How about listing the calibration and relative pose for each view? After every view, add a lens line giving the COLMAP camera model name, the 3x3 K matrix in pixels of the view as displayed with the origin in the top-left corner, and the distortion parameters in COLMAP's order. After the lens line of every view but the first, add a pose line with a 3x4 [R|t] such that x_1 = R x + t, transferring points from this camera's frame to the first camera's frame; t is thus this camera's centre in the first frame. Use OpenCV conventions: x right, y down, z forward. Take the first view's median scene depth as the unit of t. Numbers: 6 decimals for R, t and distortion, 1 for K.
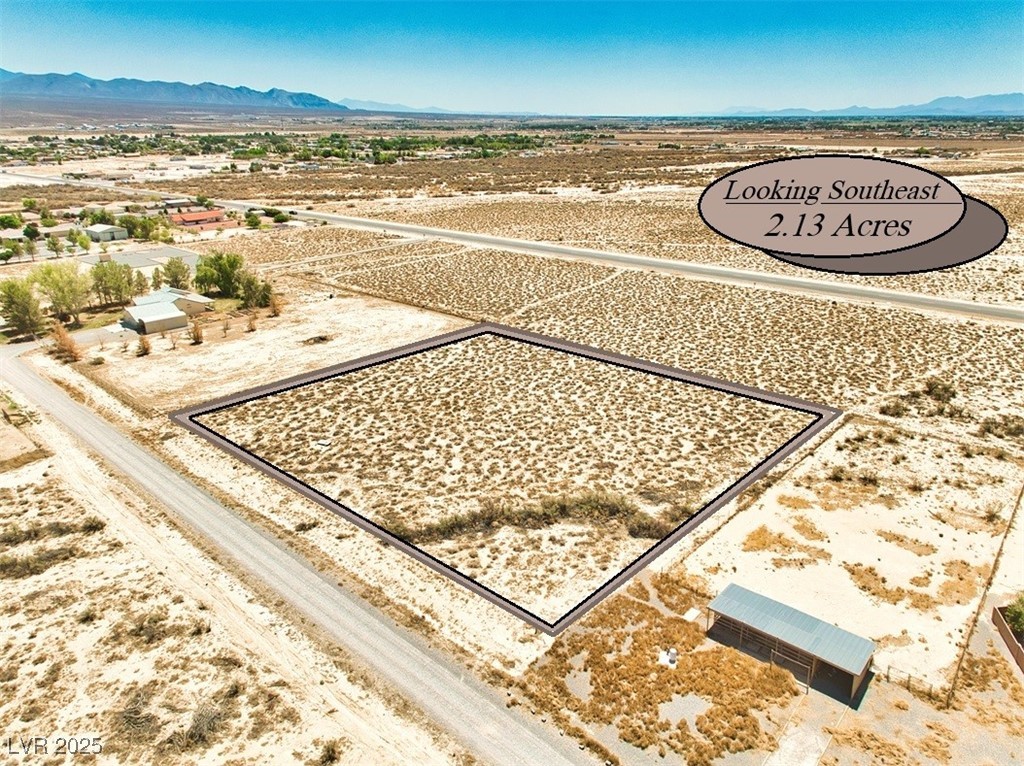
lens RADIAL K [[712.0, 0, 512.0], [0, 712.0, 383.0], [0, 0, 1]] dist [-0.018027, -0.002122]
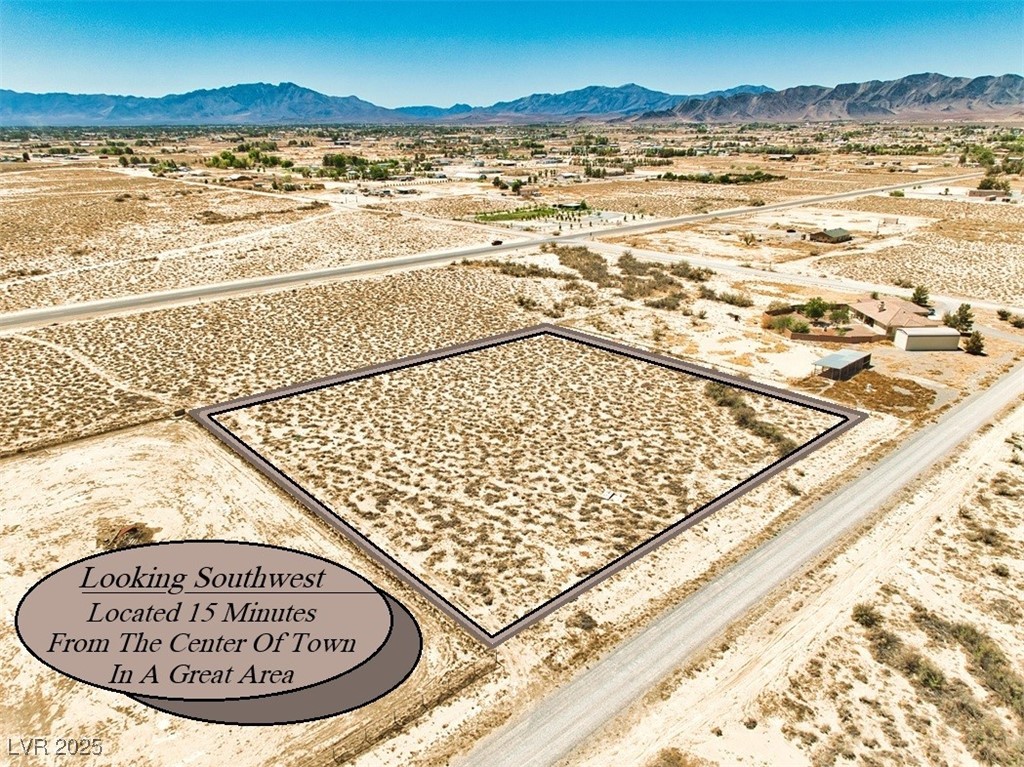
lens RADIAL K [[712.0, 0, 512.0], [0, 712.0, 383.5], [0, 0, 1]] dist [-0.018027, -0.002122]
pose [[0.106111, -0.331476, 0.937477, -0.866424], [0.344279, 0.896734, 0.278102, -0.260660], [-0.932852, 0.293245, 0.209274, 0.755276]]
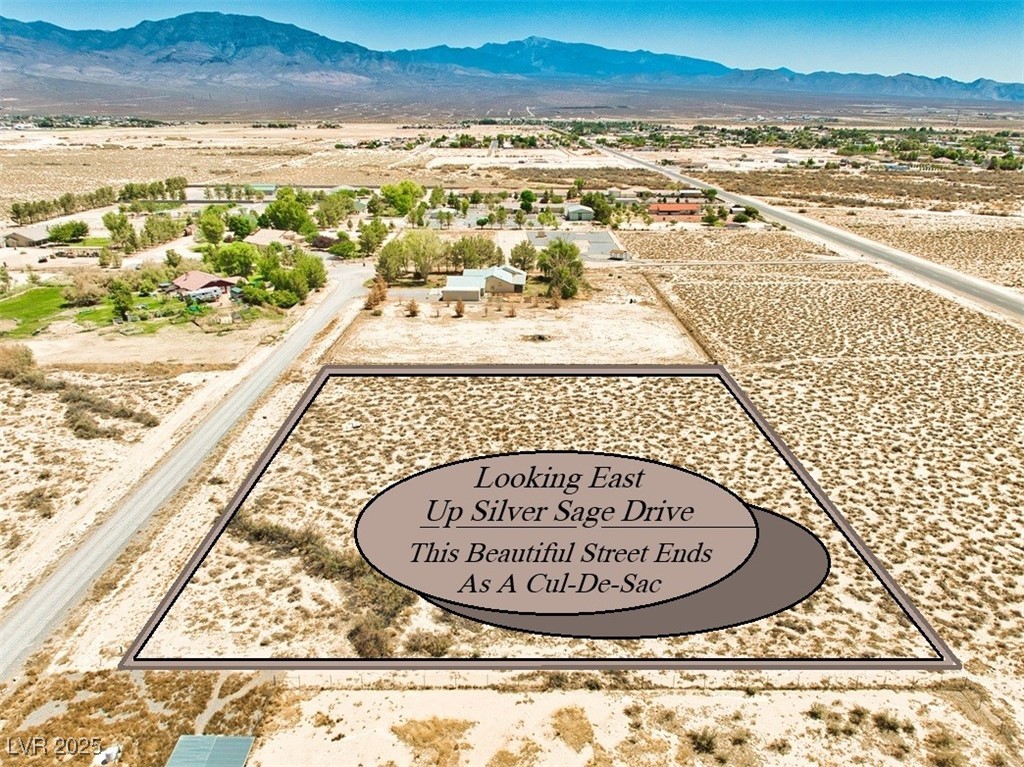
lens RADIAL K [[706.6, 0, 512.0], [0, 706.6, 383.5], [0, 0, 1]] dist [-0.009633, 0.002075]
pose [[0.676604, 0.265445, -0.686837, 0.506651], [-0.258344, 0.959045, 0.116151, -0.132532], [0.689540, 0.098852, 0.717470, 0.339459]]
